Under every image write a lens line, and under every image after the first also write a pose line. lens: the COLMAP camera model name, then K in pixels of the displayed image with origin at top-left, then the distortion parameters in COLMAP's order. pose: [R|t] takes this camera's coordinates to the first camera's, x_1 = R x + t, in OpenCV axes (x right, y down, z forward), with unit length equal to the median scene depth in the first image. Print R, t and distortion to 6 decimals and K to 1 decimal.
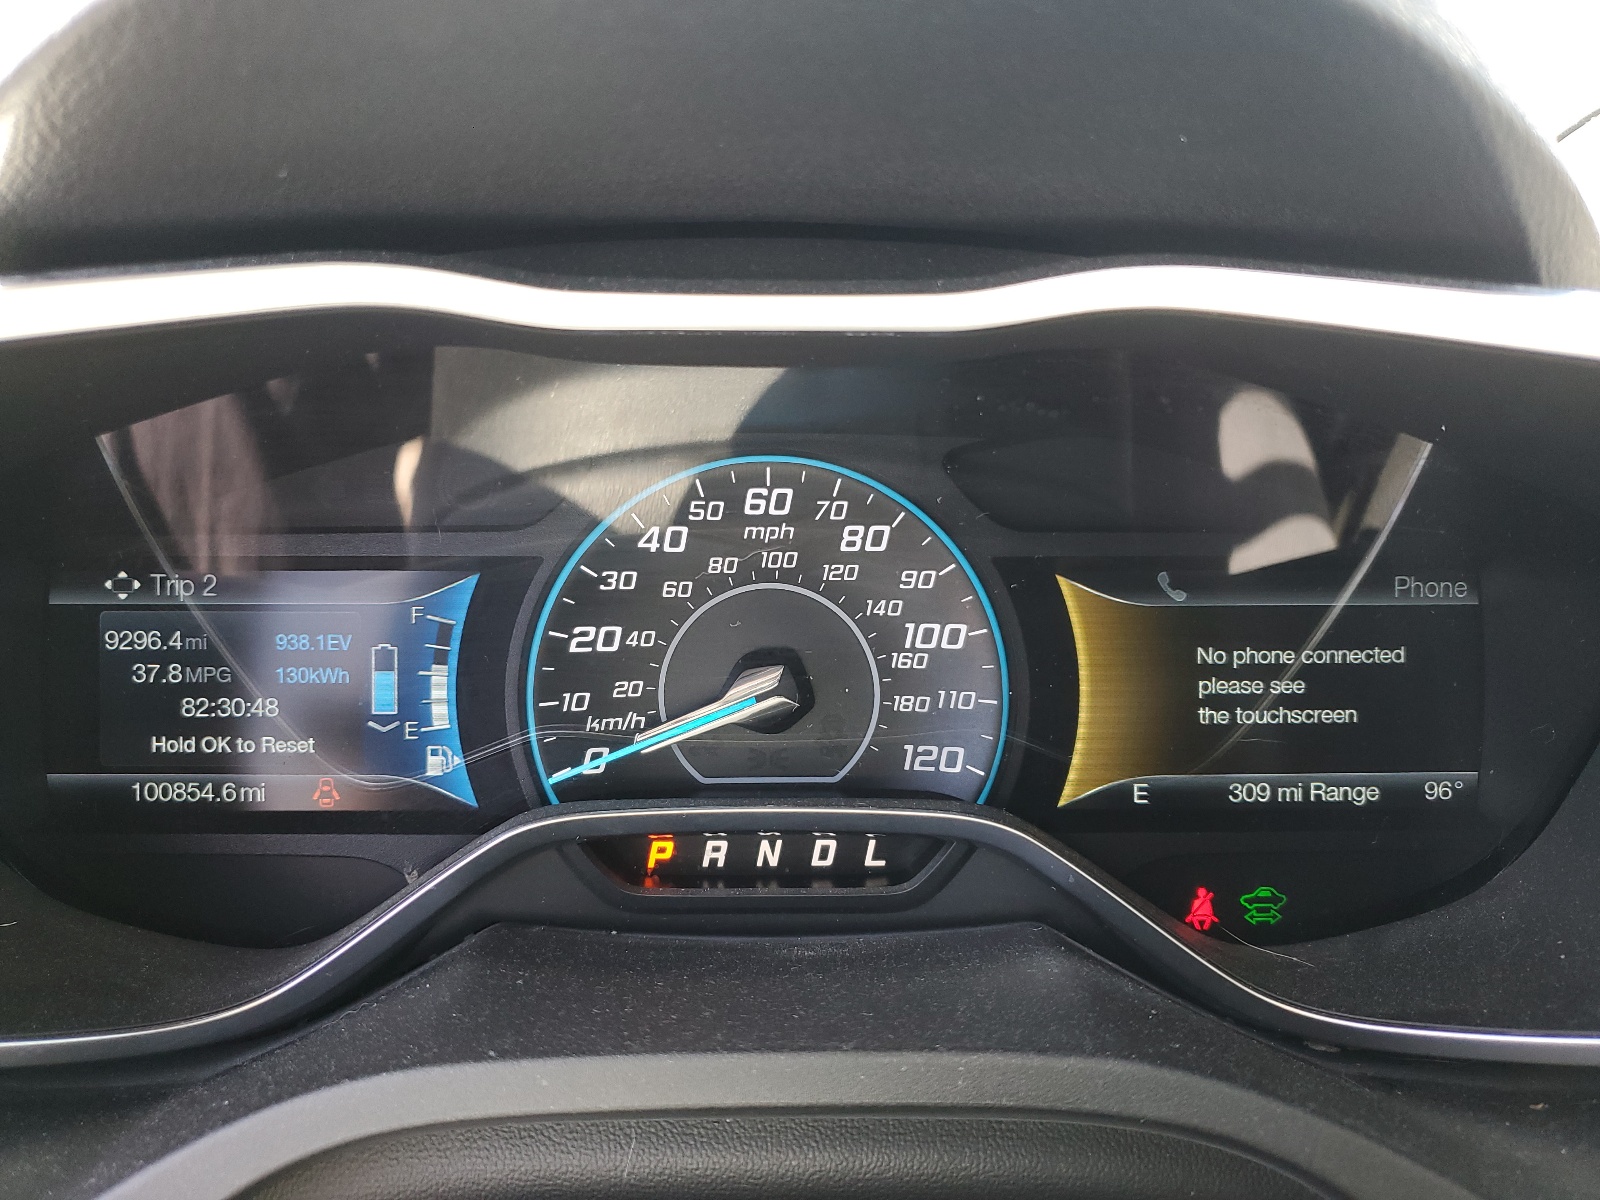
lens RADIAL K [[1228.7, 0, 800.2], [0, 1228.7, 601.1], [0, 0, 1]] dist [-0.012131, -0.002227]
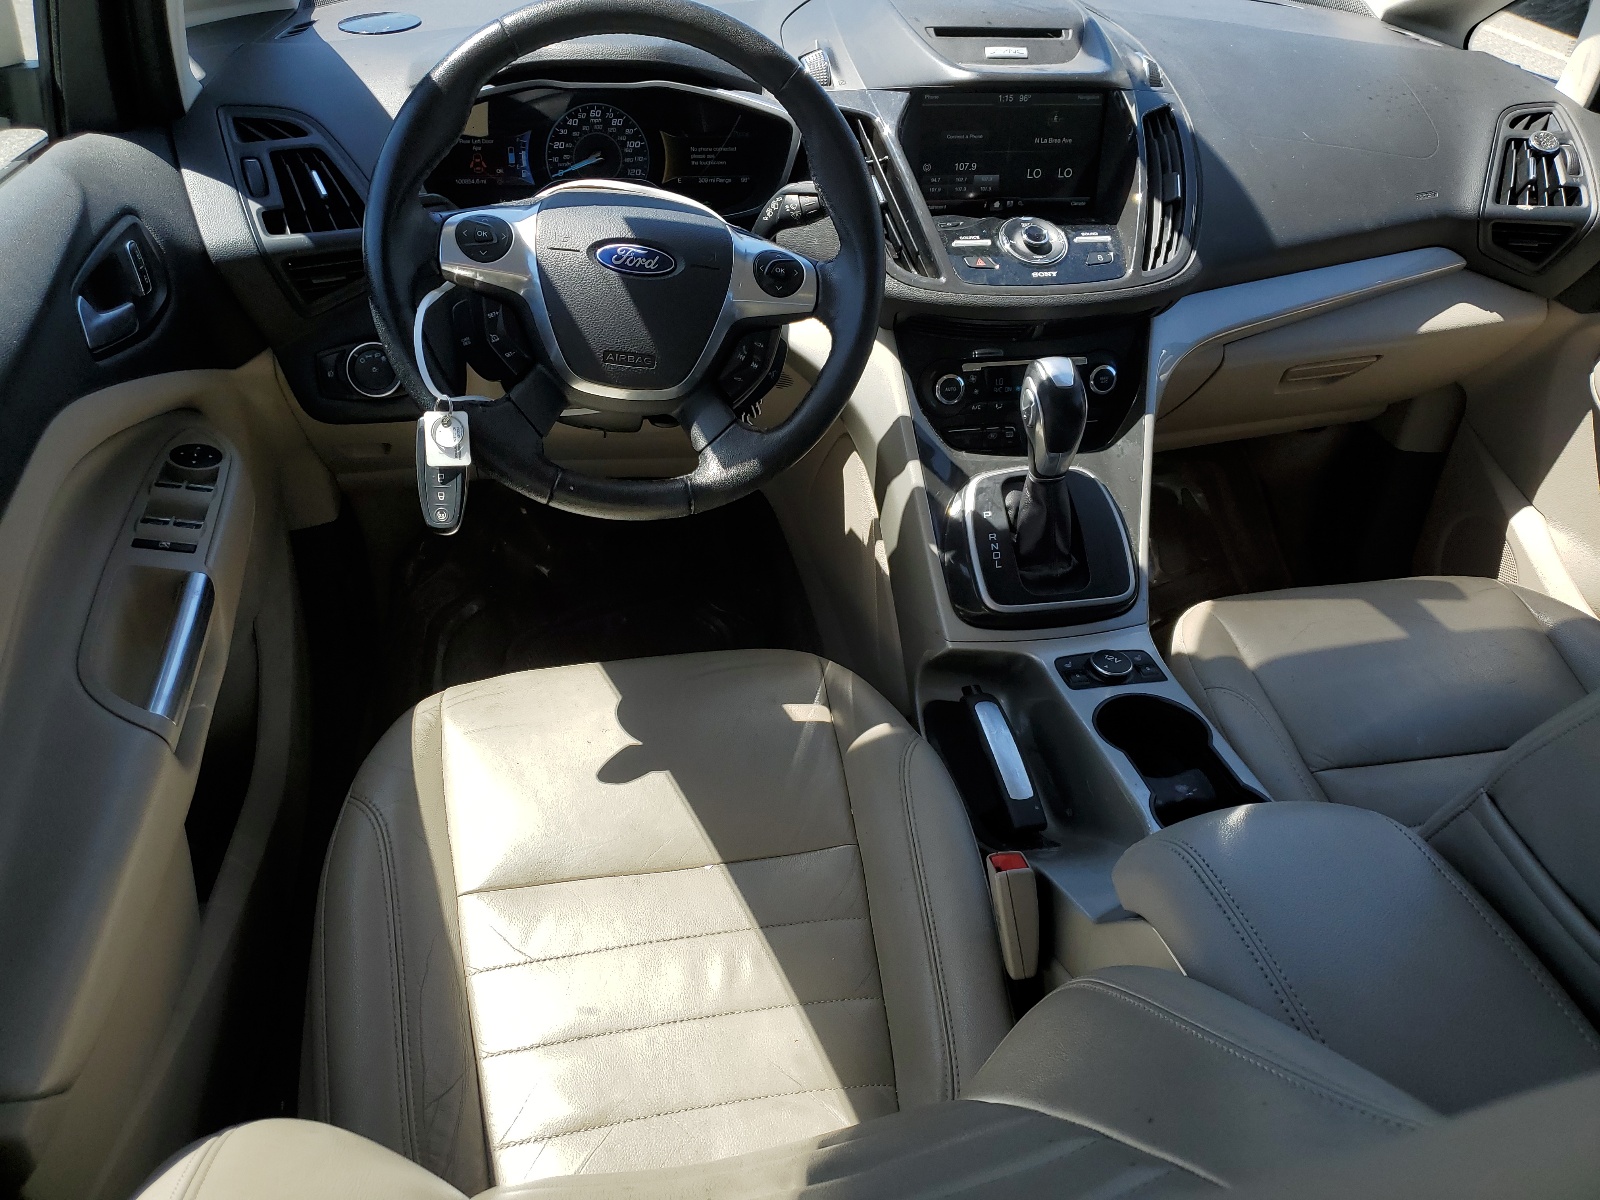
lens RADIAL K [[1228.7, 0, 797.3], [0, 1228.7, 596.9], [0, 0, 1]] dist [-0.012131, -0.002227]
pose [[0.993480, -0.036979, 0.107841, 0.161712], [0.000118, 0.946267, 0.323387, 0.146269], [-0.114005, -0.321266, 0.940102, -3.947590]]
